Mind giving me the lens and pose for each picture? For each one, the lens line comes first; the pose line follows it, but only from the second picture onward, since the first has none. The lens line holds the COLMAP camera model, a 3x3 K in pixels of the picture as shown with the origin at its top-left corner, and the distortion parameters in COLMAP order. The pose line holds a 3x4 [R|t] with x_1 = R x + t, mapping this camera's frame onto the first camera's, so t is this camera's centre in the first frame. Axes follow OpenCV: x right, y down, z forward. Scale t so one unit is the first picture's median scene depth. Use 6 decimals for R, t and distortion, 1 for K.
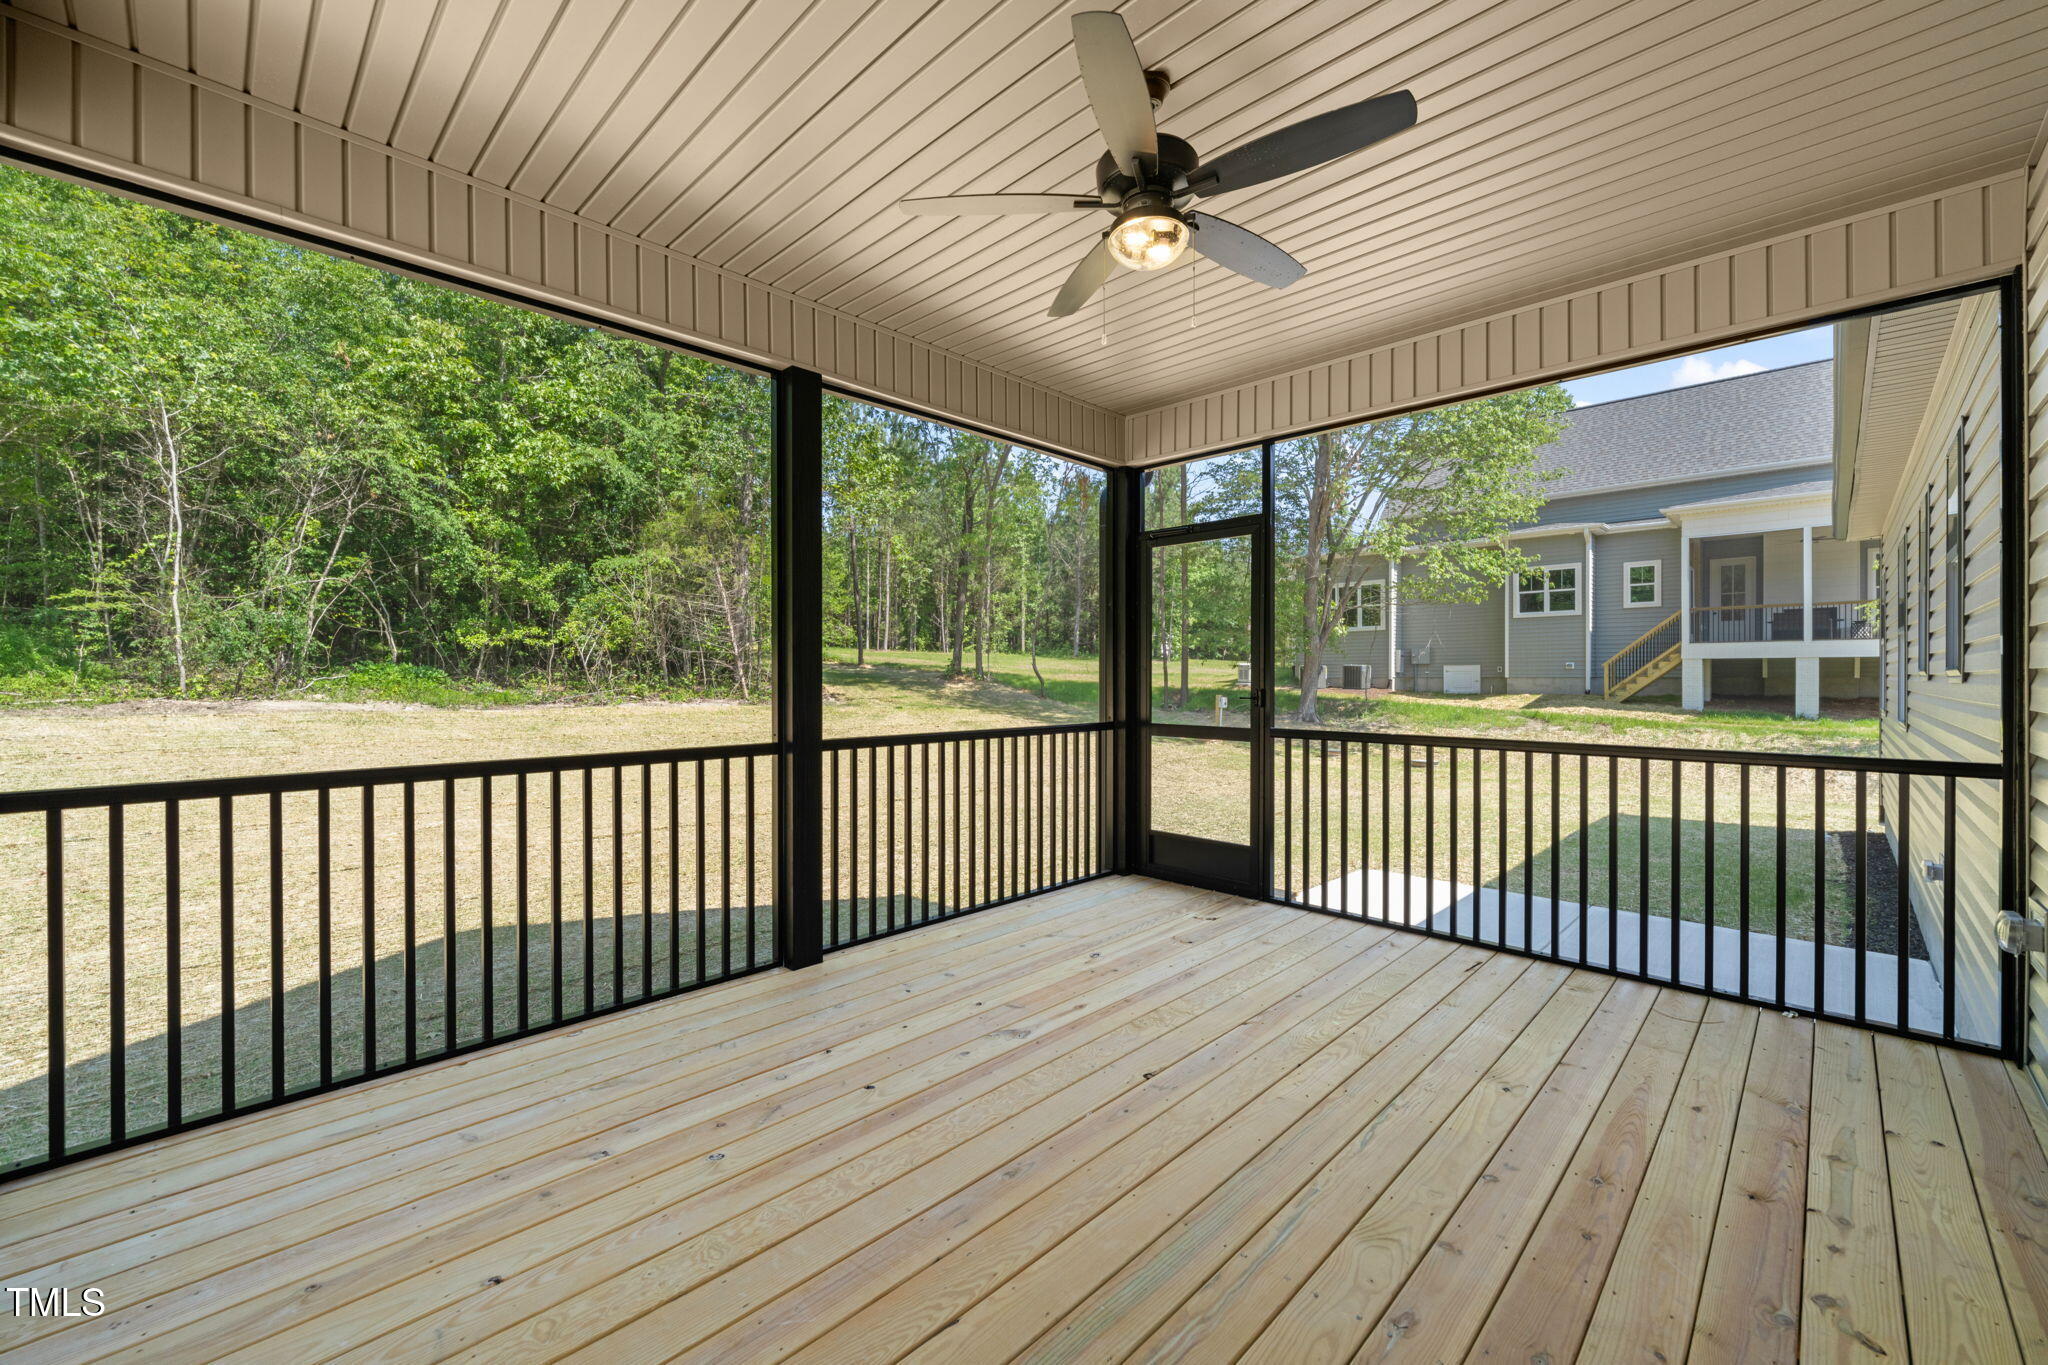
lens RADIAL K [[831.9, 0, 1011.2], [0, 831.9, 672.5], [0, 0, 1]] dist [-0.003641, -0.000795]
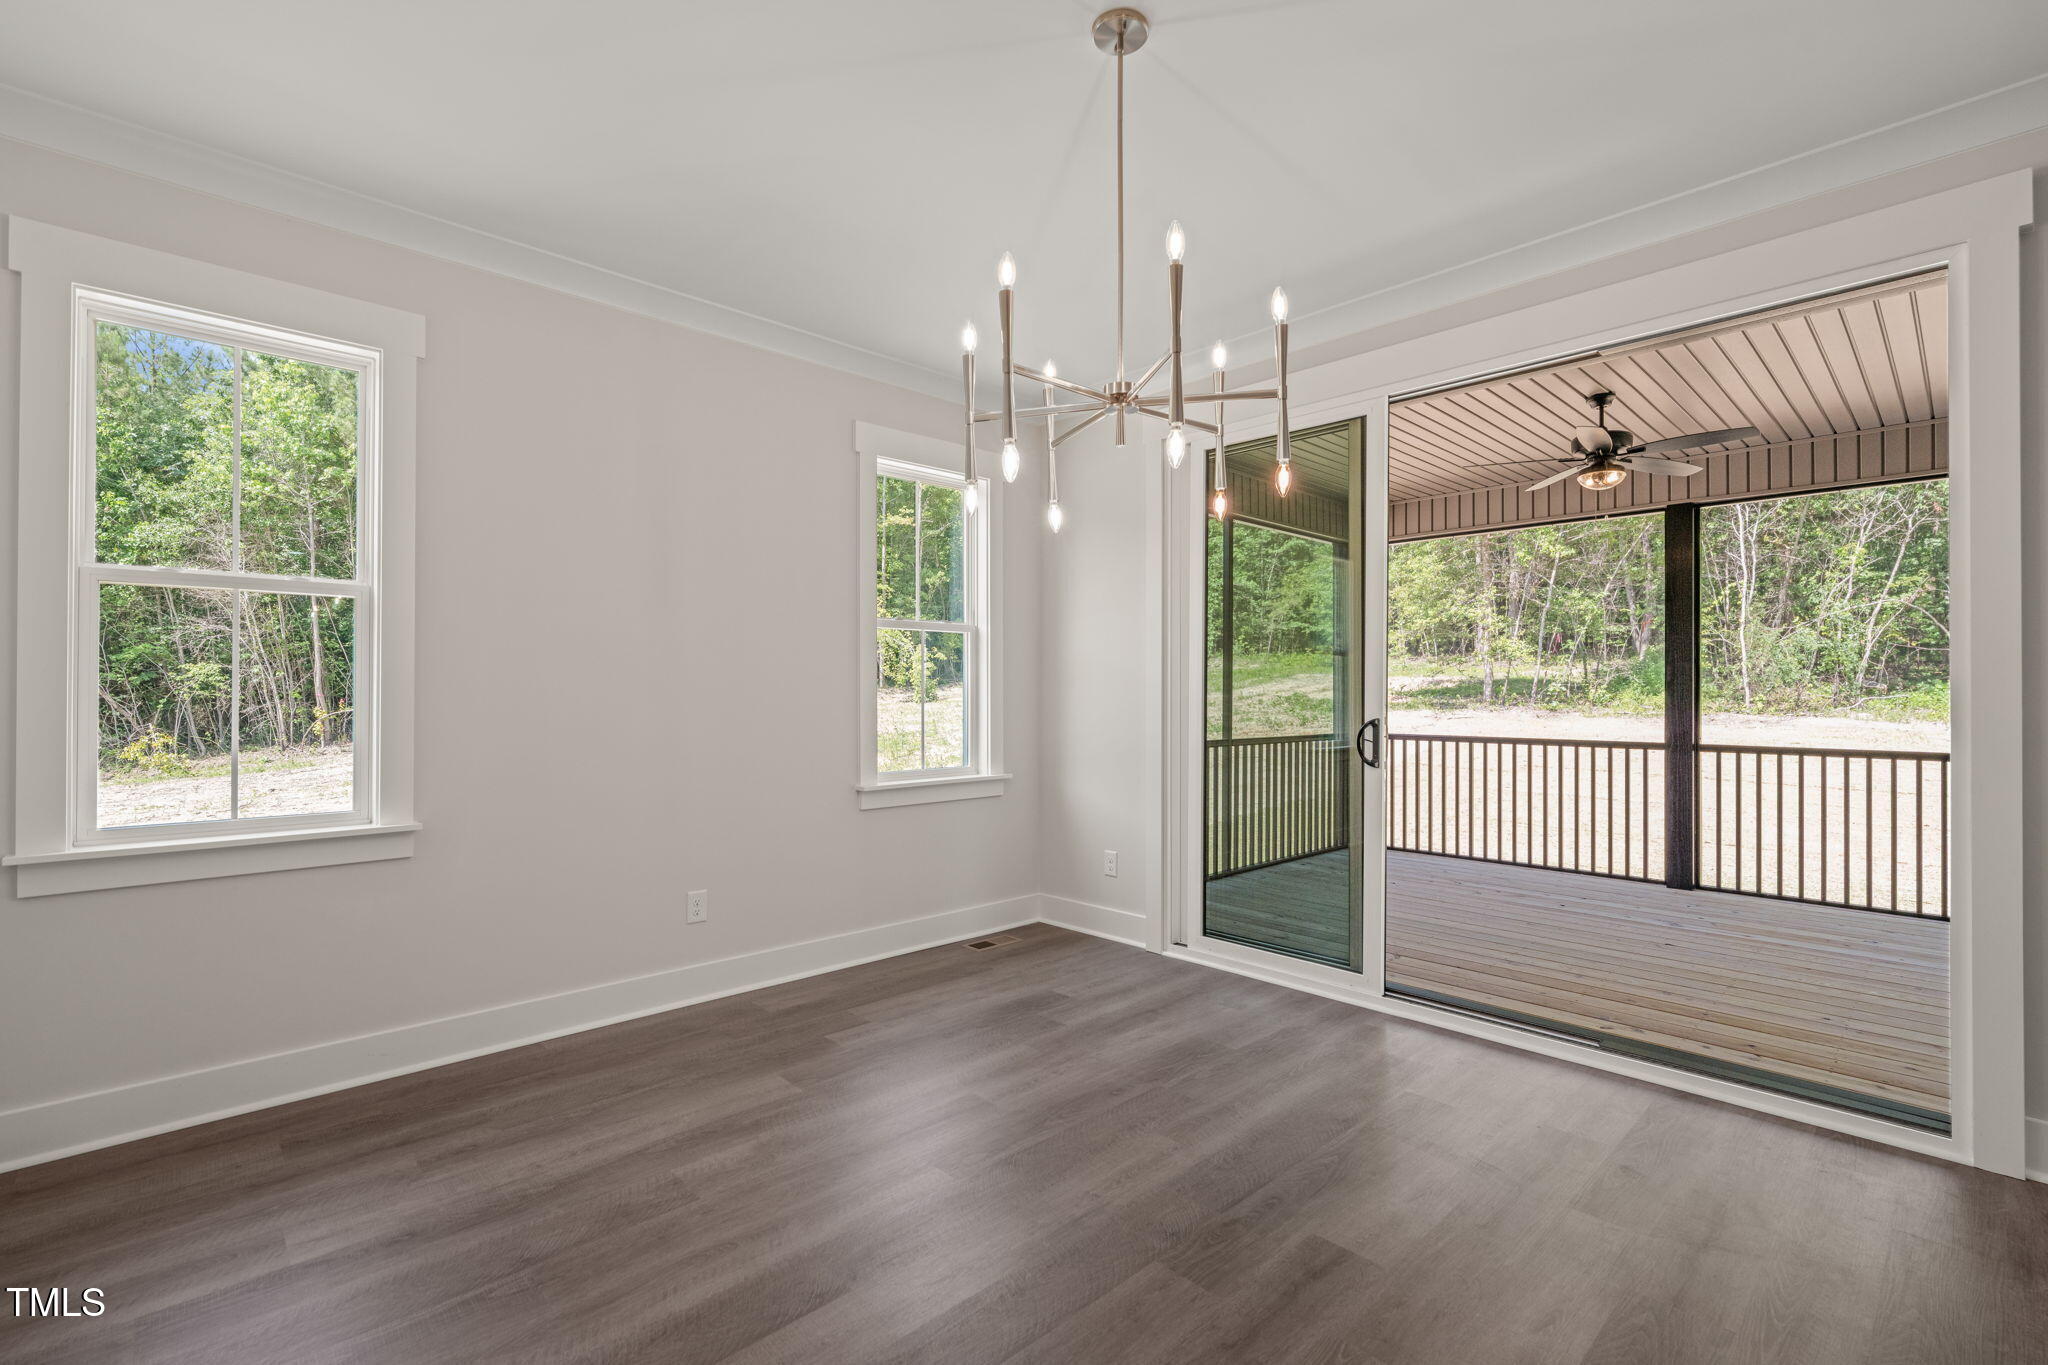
lens RADIAL K [[901.2, 0, 1028.9], [0, 901.2, 688.9], [0, 0, 1]] dist [-0.001111, 0.000244]
pose [[-0.018501, -0.004785, -0.999817, 1.373059], [0.004321, 0.999979, -0.004866, -0.013472], [0.999820, -0.004410, -0.018480, -0.160875]]
